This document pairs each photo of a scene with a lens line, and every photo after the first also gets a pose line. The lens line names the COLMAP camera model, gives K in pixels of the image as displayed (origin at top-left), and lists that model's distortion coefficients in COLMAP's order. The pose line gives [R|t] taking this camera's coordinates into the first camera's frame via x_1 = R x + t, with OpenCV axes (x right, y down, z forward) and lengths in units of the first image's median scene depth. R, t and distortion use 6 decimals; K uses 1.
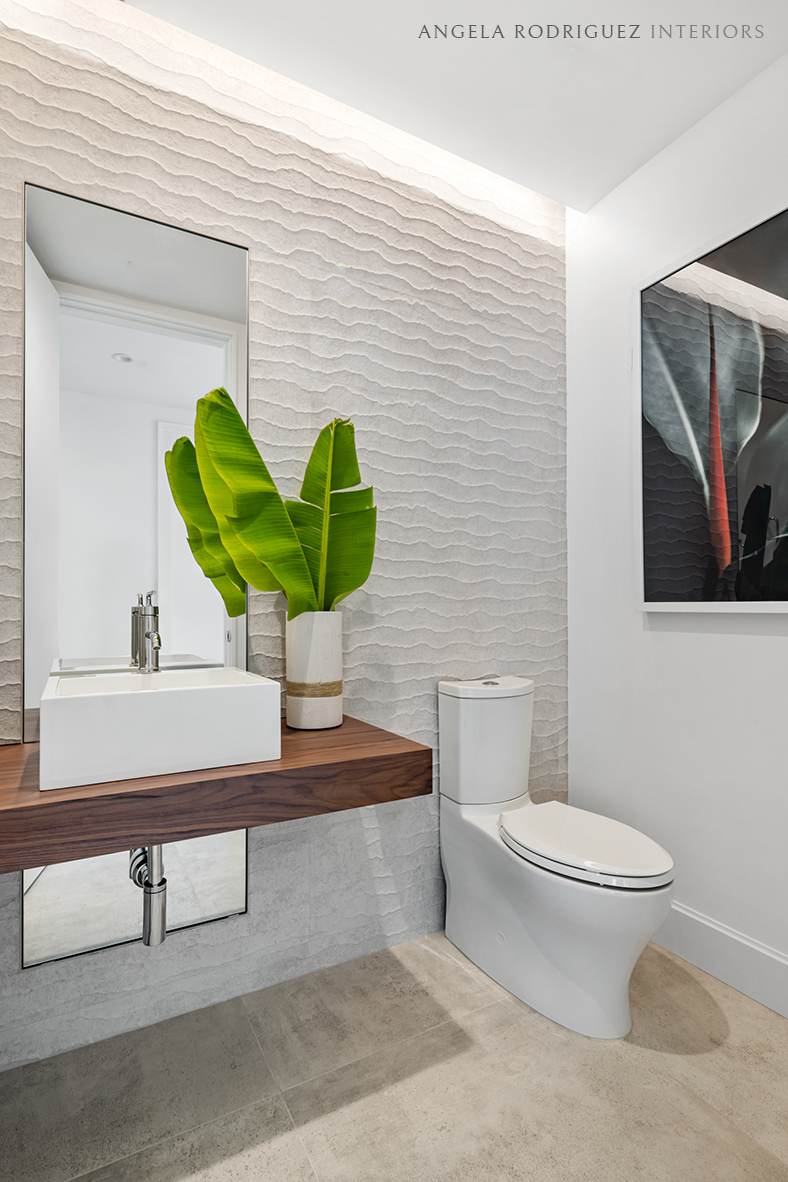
lens RADIAL K [[575.3, 0, 393.9], [0, 575.3, 595.3], [0, 0, 1]] dist [0.004780, -0.001468]
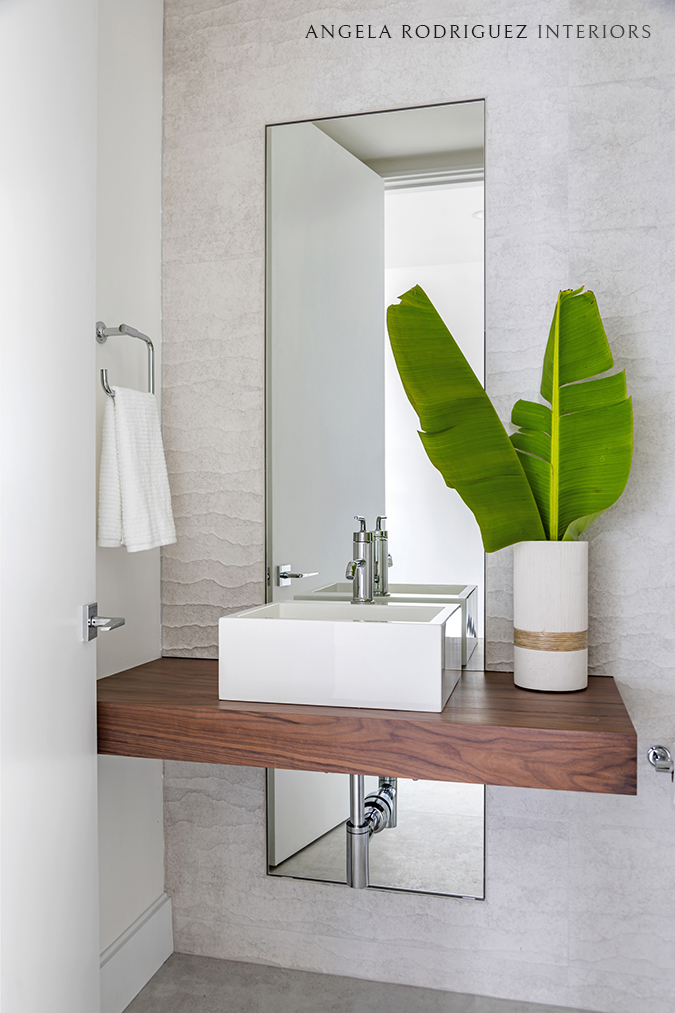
lens RADIAL K [[840.7, 0, 335.9], [0, 840.7, 508.1], [0, 0, 1]] dist [-0.019221, 0.008646]
pose [[0.738114, -0.003723, -0.674666, 0.535569], [0.010650, 0.999924, 0.006134, -0.033493], [0.674592, -0.011713, 0.738098, -0.040890]]
